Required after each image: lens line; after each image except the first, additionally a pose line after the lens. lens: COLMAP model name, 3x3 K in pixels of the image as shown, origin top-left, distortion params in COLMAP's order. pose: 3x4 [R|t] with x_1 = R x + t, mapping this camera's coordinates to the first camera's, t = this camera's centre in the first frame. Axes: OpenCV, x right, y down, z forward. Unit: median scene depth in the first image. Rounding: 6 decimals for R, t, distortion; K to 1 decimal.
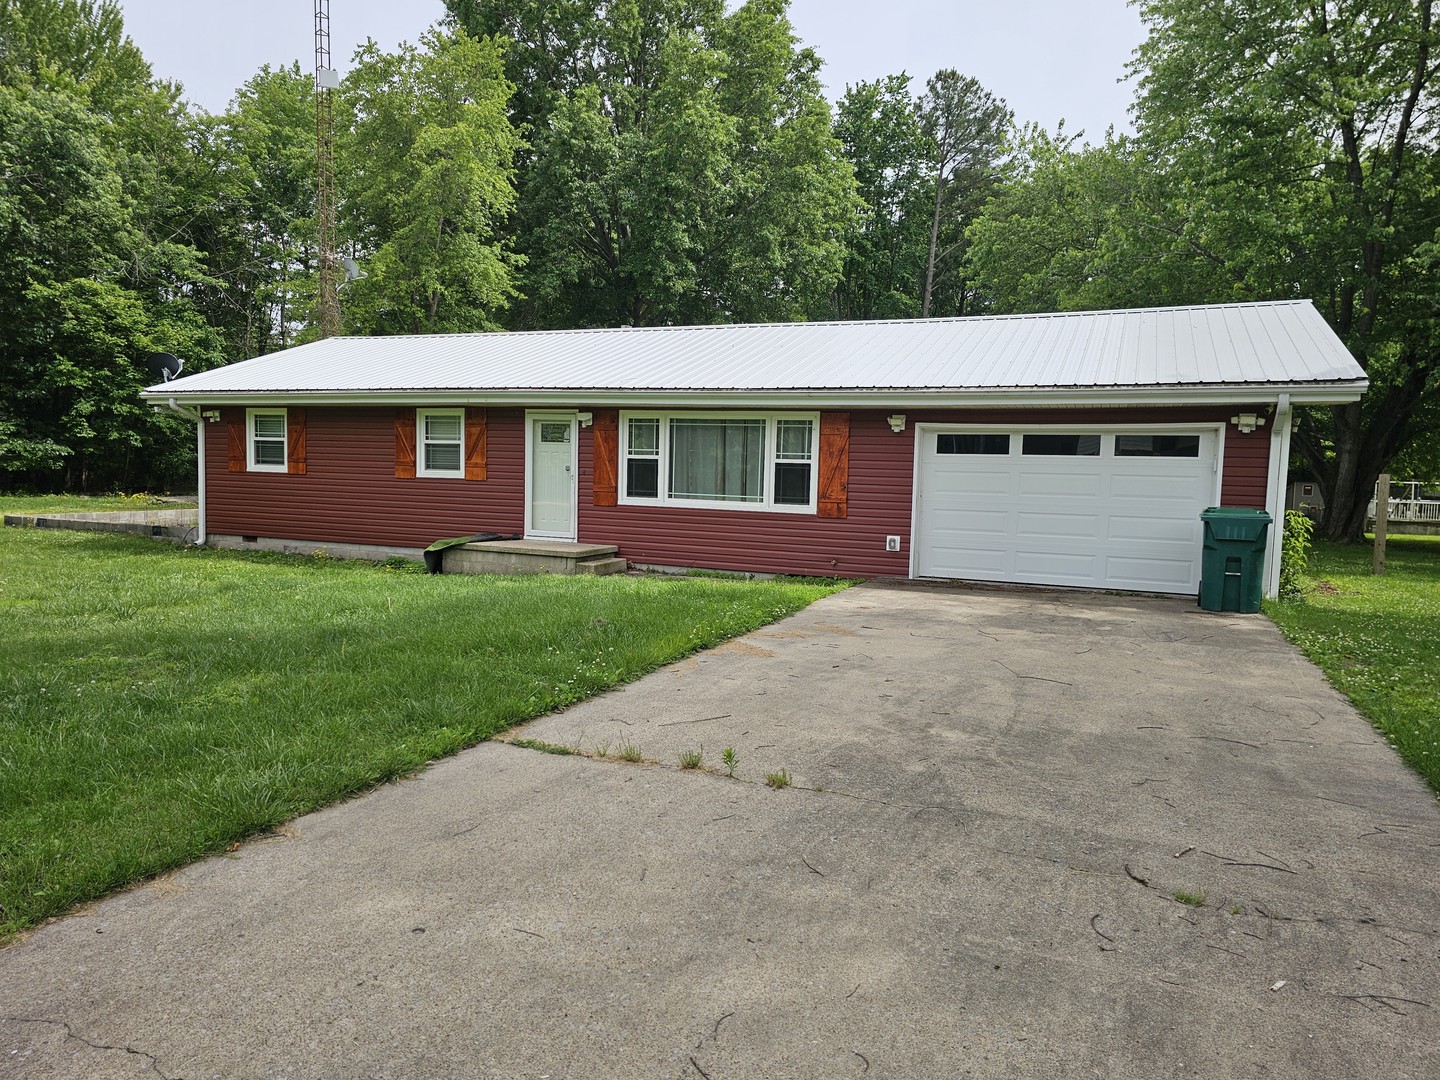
lens RADIAL K [[974.0, 0, 721.7], [0, 974.0, 545.8], [0, 0, 1]] dist [0.024121, -0.027542]
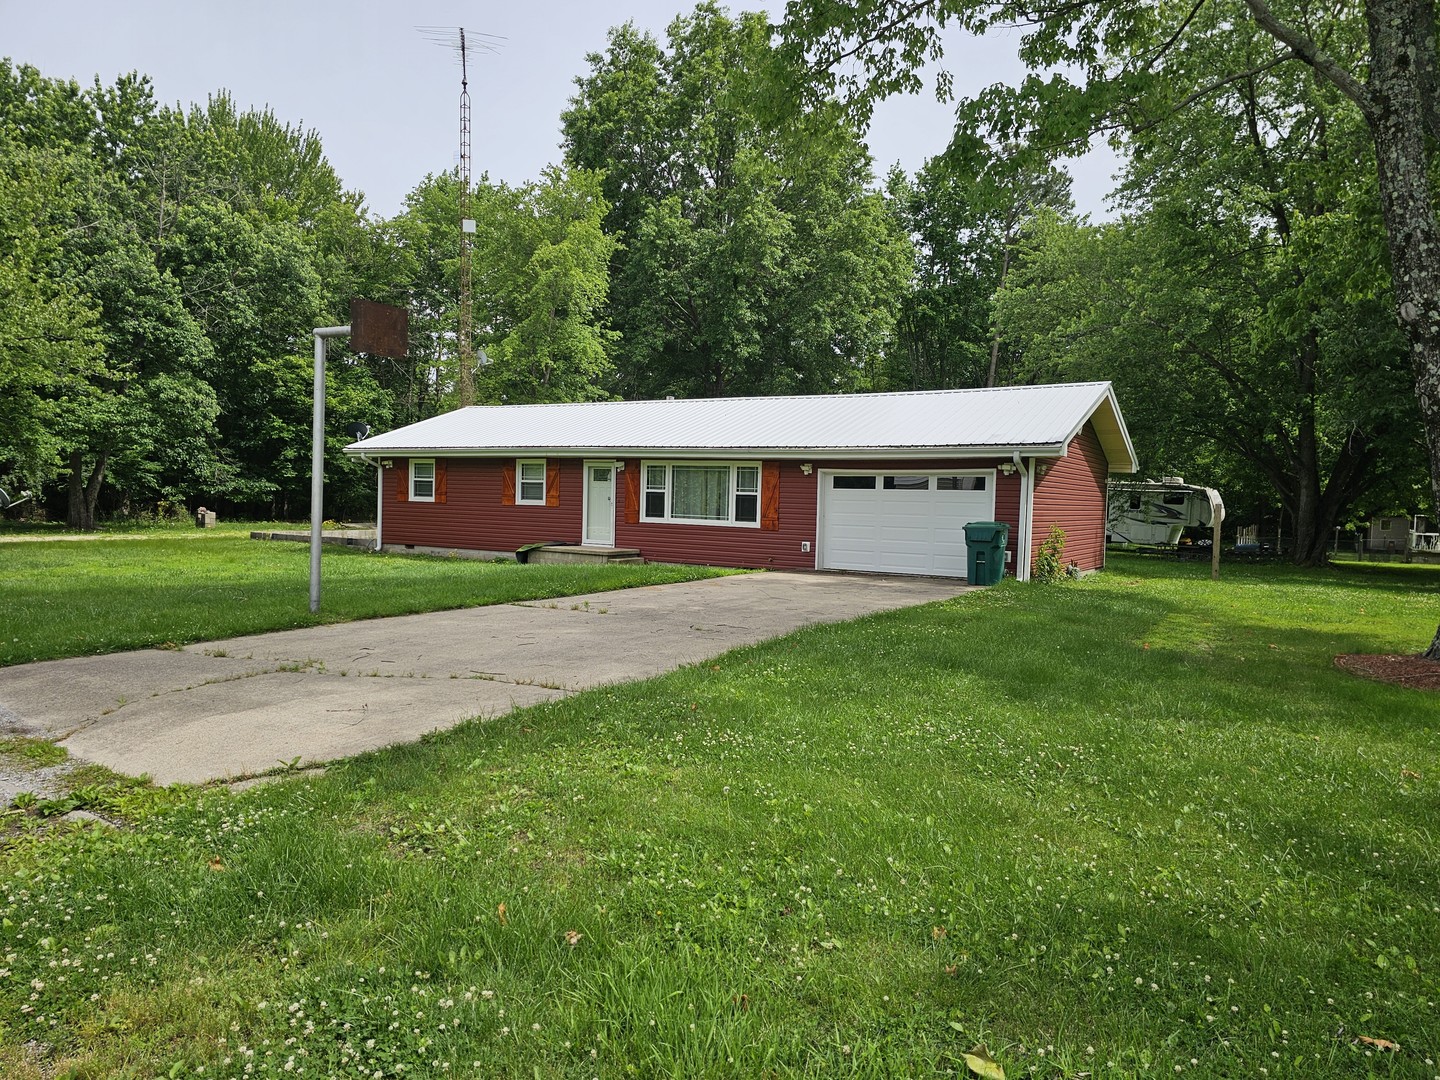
lens RADIAL K [[974.0, 0, 717.4], [0, 974.0, 538.0], [0, 0, 1]] dist [0.024121, -0.027542]
pose [[0.990186, 0.005035, -0.139663, 0.128241], [-0.011054, 0.999042, -0.042349, 0.025658], [0.139316, 0.043478, 0.989293, -0.274762]]
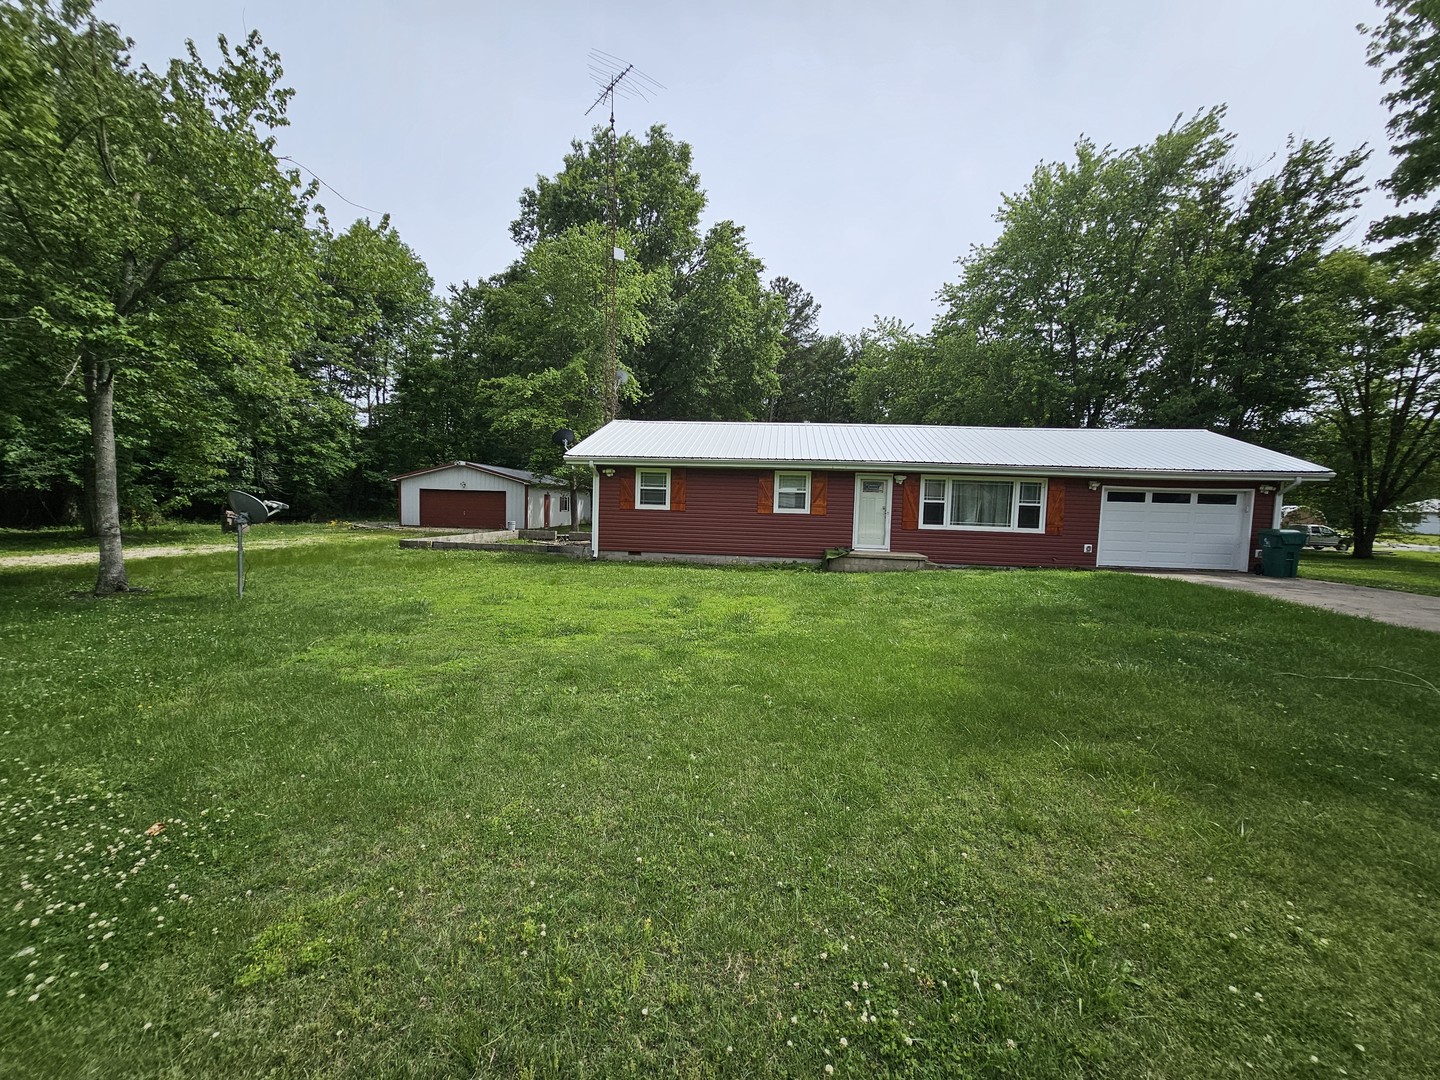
lens RADIAL K [[573.1, 0, 723.4], [0, 573.1, 547.7], [0, 0, 1]] dist [-0.009890, 0.000142]
pose [[0.957549, -0.022742, 0.287374, -0.418142], [0.020341, 0.999729, 0.011339, -0.015867], [-0.287554, -0.005012, 0.957751, 0.070617]]
